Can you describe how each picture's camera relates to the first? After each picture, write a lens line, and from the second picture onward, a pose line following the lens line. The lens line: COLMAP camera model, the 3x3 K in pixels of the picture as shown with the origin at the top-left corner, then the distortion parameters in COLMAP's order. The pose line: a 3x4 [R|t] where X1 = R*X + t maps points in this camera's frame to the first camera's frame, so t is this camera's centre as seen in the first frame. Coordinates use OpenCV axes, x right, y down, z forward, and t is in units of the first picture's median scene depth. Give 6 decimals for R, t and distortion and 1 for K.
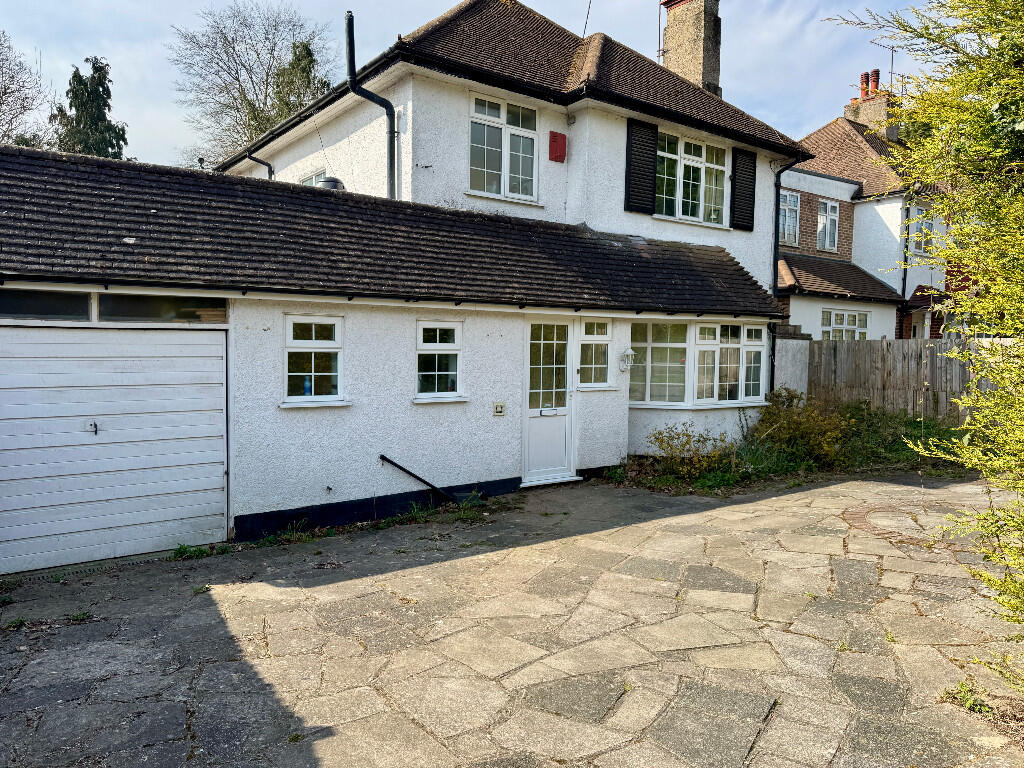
lens RADIAL K [[720.0, 0, 511.0], [0, 720.0, 387.4], [0, 0, 1]] dist [0.053040, -0.001512]
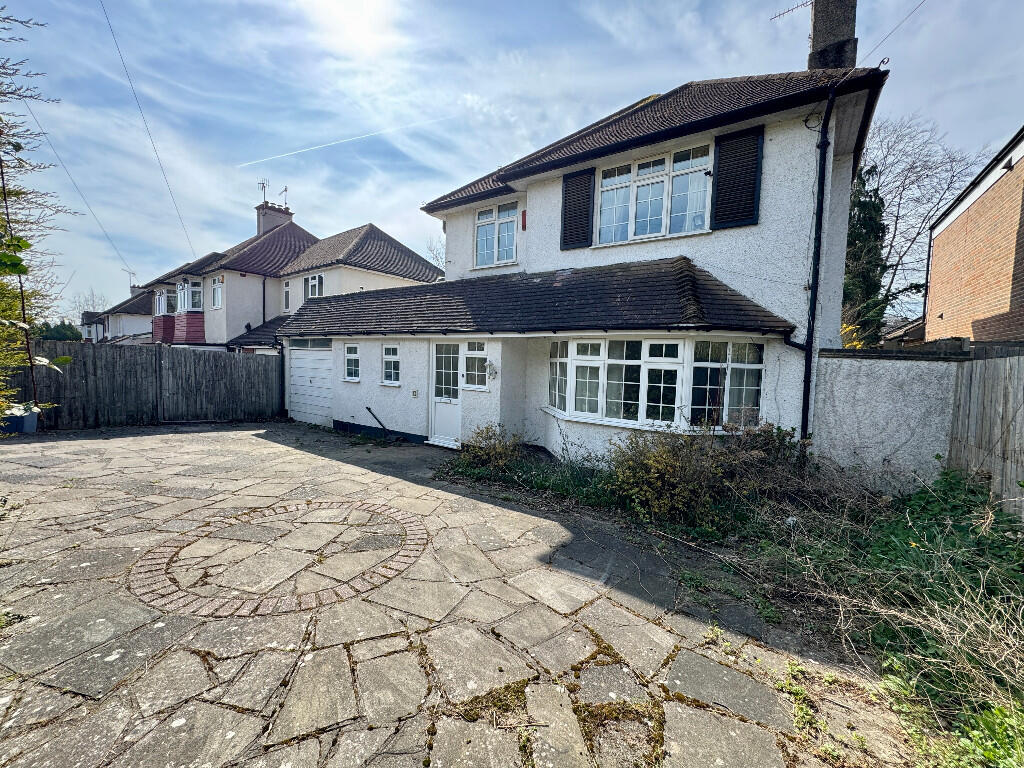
lens RADIAL K [[409.8, 0, 511.4], [0, 409.8, 383.5], [0, 0, 1]] dist [0.000422, 0.000052]
pose [[0.324191, 0.048734, -0.944736, 0.920922], [-0.088496, 0.995855, 0.021003, -0.033267], [0.941843, 0.076796, 0.327160, 0.827606]]
